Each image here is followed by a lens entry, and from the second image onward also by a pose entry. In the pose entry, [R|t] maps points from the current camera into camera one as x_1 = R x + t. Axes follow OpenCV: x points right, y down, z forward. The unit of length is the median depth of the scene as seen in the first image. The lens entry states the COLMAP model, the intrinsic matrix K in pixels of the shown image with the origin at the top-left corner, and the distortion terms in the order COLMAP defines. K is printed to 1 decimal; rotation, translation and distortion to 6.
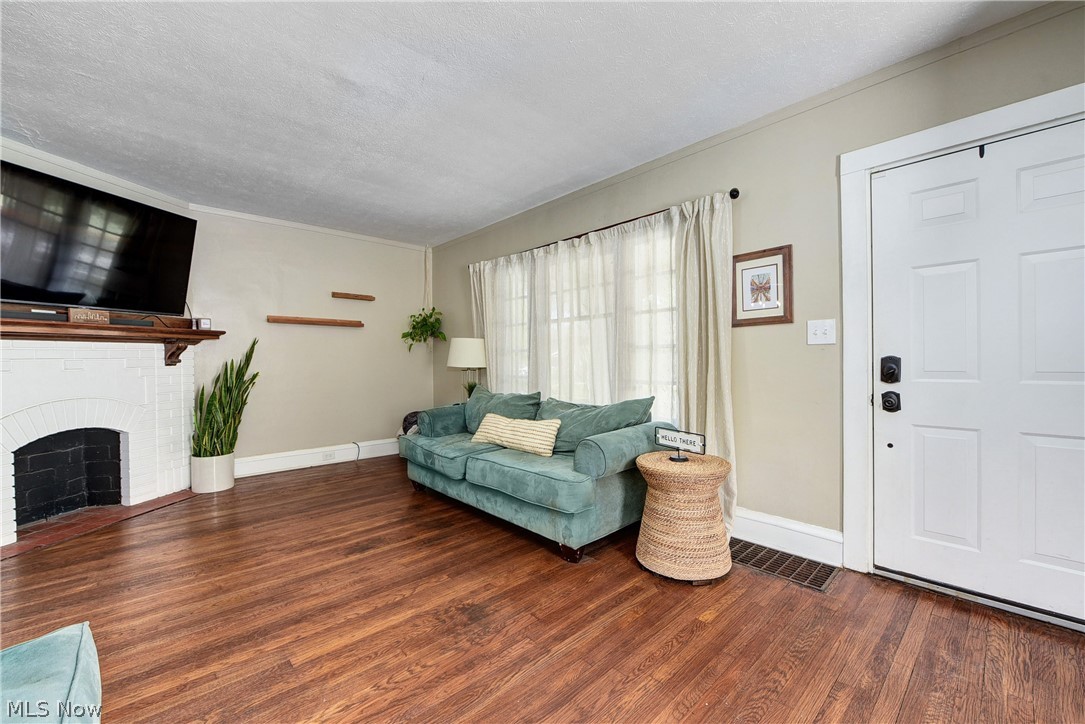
lens RADIAL K [[434.3, 0, 545.5], [0, 434.3, 362.0], [0, 0, 1]] dist [-0.010002, -0.000374]
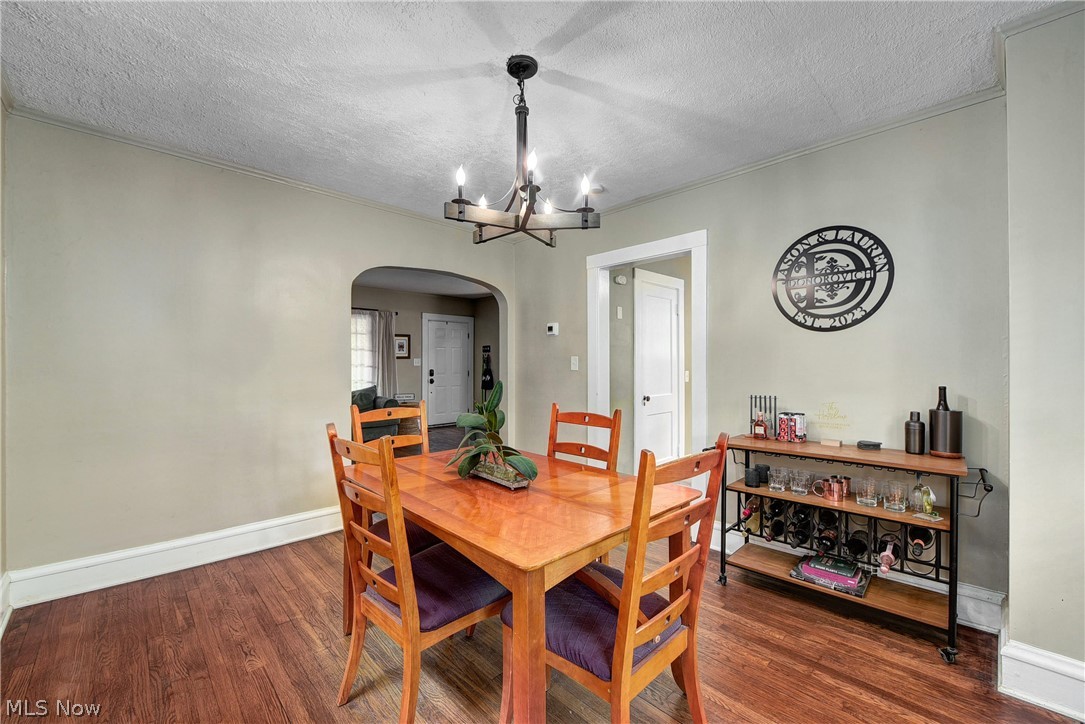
lens RADIAL K [[429.0, 0, 542.5], [0, 429.0, 362.0], [0, 0, 1]] dist [-0.000161, -0.000015]
pose [[-0.022266, 0.008466, 0.999716, -2.491985], [0.001842, 0.999963, -0.008427, -0.036118], [-0.999750, 0.001654, -0.022280, 0.078119]]
